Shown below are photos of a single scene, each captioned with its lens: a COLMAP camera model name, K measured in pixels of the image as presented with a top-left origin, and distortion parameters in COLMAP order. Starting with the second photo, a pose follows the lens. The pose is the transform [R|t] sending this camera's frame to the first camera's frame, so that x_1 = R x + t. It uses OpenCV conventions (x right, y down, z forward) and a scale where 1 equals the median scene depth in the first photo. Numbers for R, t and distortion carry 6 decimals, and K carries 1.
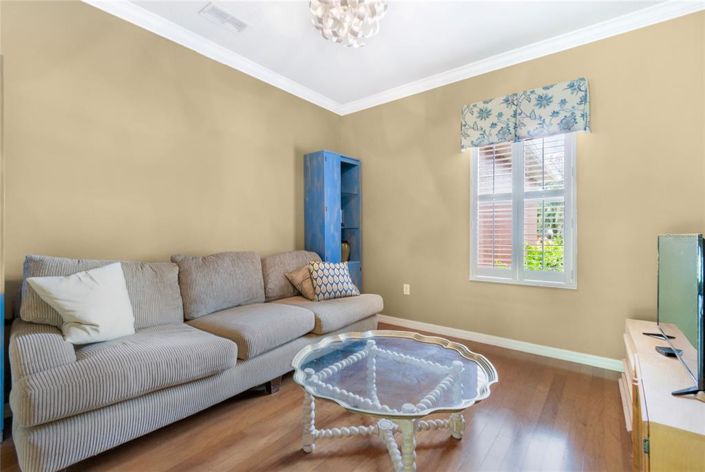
lens RADIAL K [[323.7, 0, 340.3], [0, 323.7, 235.8], [0, 0, 1]] dist [-0.001038, -0.000509]
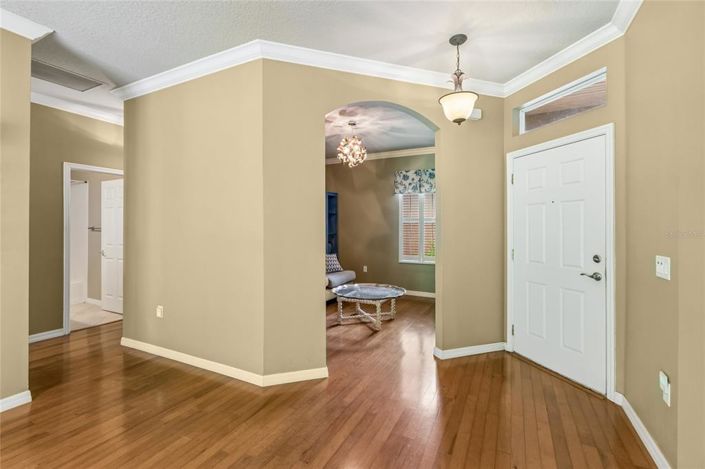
lens RADIAL K [[309.4, 0, 352.5], [0, 309.4, 234.5], [0, 0, 1]] dist [-0.012636, -0.000191]
pose [[0.973100, 0.003266, 0.230359, -0.306781], [-0.003632, 0.999993, 0.001163, -0.032602], [-0.230354, -0.001968, 0.973105, -0.766457]]
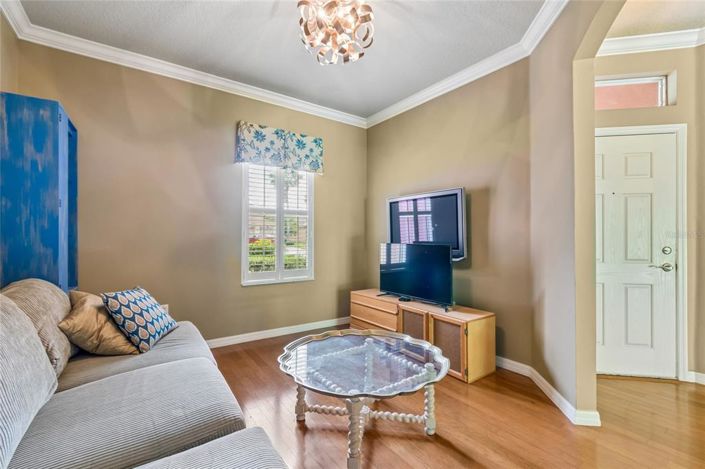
lens RADIAL K [[309.4, 0, 352.5], [0, 309.4, 234.5], [0, 0, 1]] dist [-0.012636, -0.000191]
pose [[0.260593, 0.015473, 0.965325, -0.516611], [0.013356, 0.999718, -0.019630, -0.008801], [-0.965356, 0.018009, 0.260313, 0.417814]]
